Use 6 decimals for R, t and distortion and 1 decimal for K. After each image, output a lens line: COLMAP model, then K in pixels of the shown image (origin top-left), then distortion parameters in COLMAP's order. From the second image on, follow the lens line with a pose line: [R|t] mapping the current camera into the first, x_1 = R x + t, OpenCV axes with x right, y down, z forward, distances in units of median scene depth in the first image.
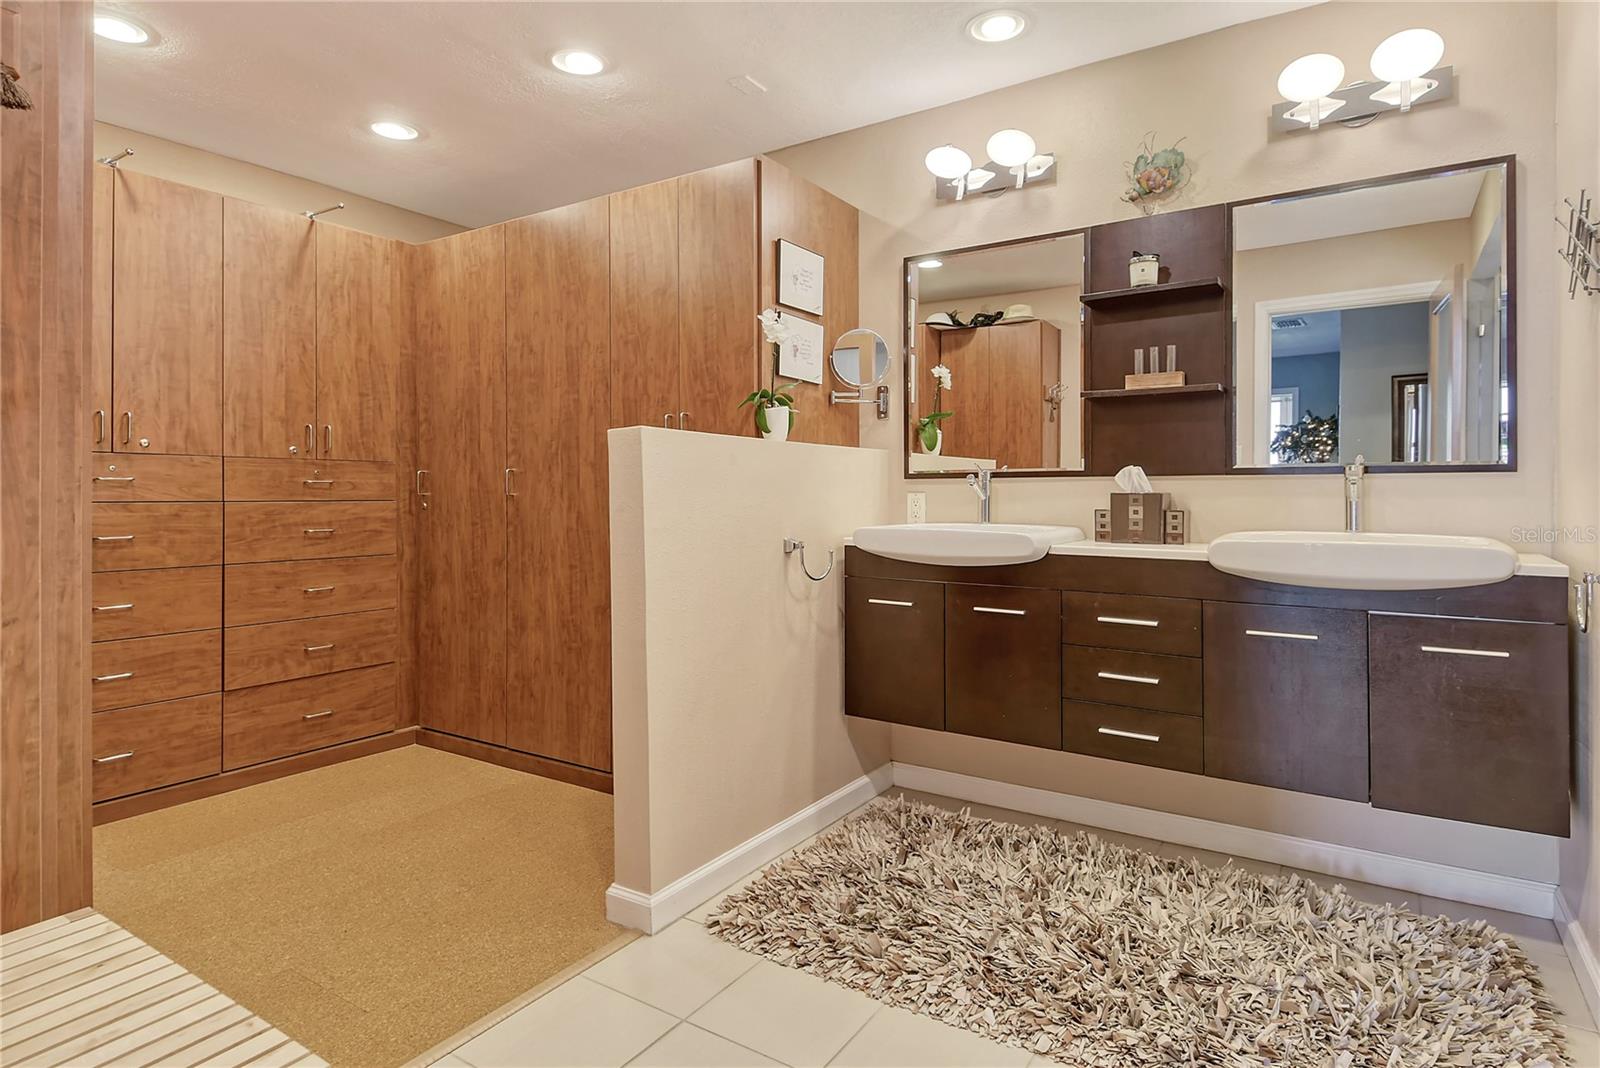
lens RADIAL K [[856.5, 0, 819.7], [0, 856.5, 499.4], [0, 0, 1]] dist [0.038051, -0.026189]
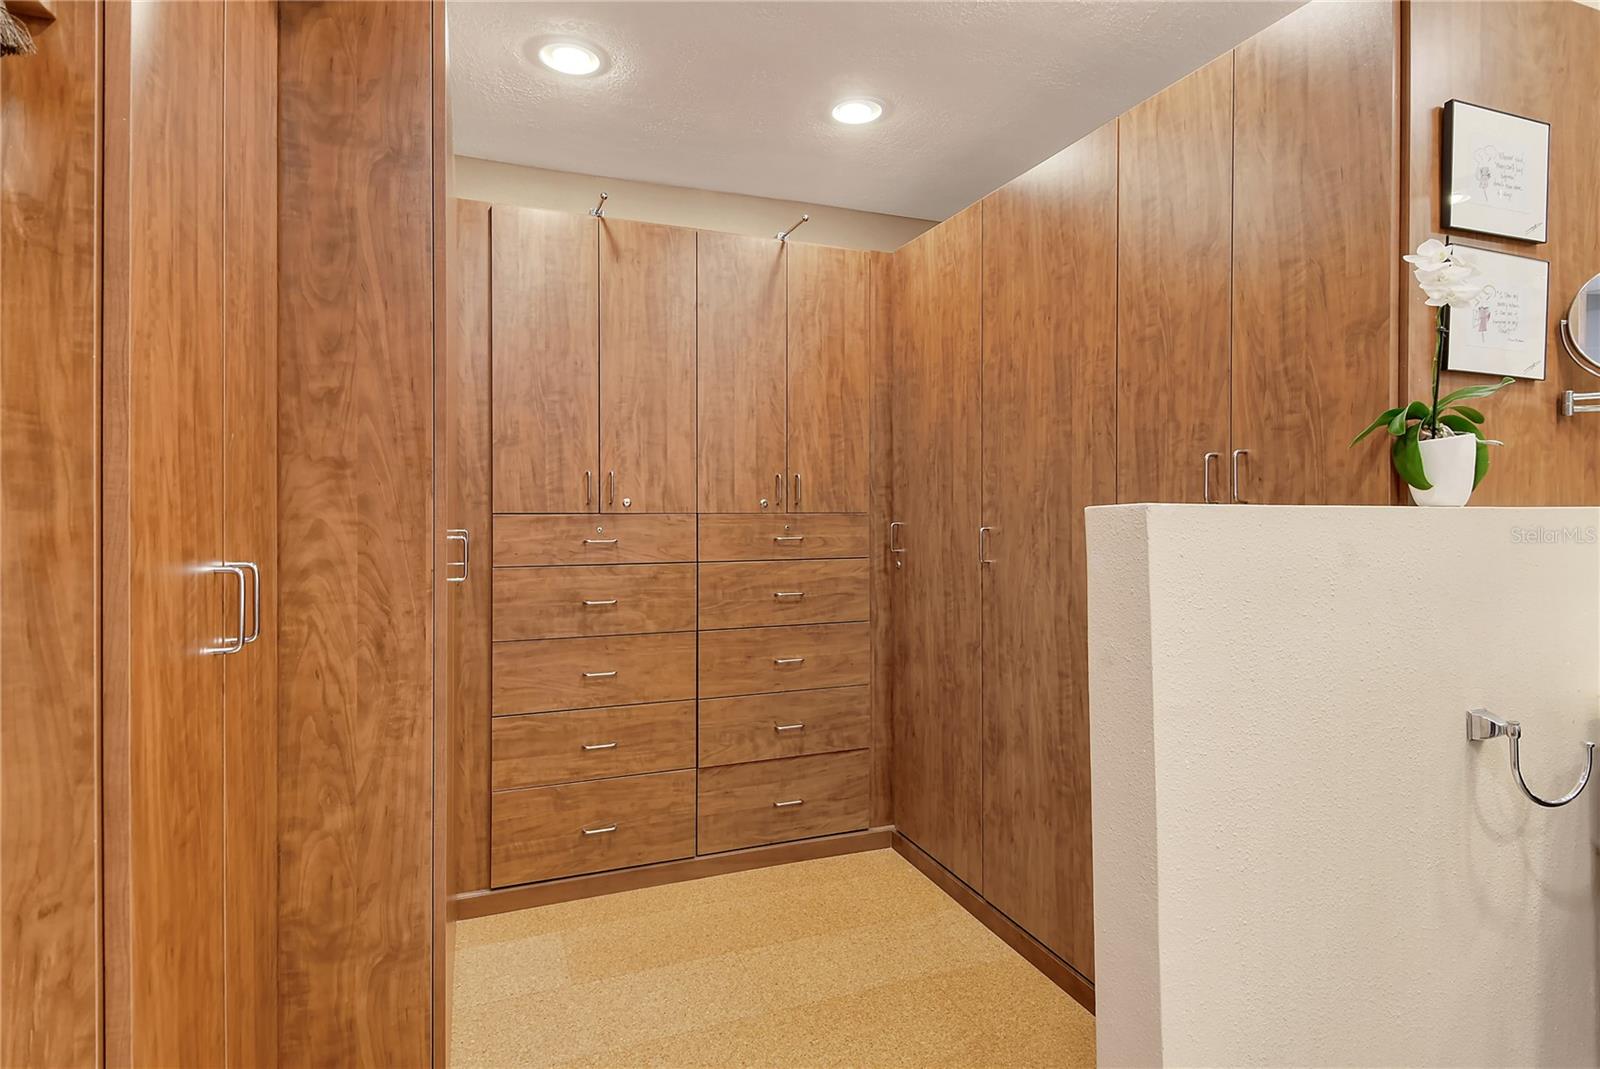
lens RADIAL K [[952.3, 0, 800.0], [0, 952.3, 534.5], [0, 0, 1]] dist [0.056410, -0.048088]
pose [[0.833308, 0.003193, -0.552799, -0.035556], [0.003308, 0.999937, 0.010762, -0.039863], [0.552799, -0.010797, 0.833245, 0.224067]]
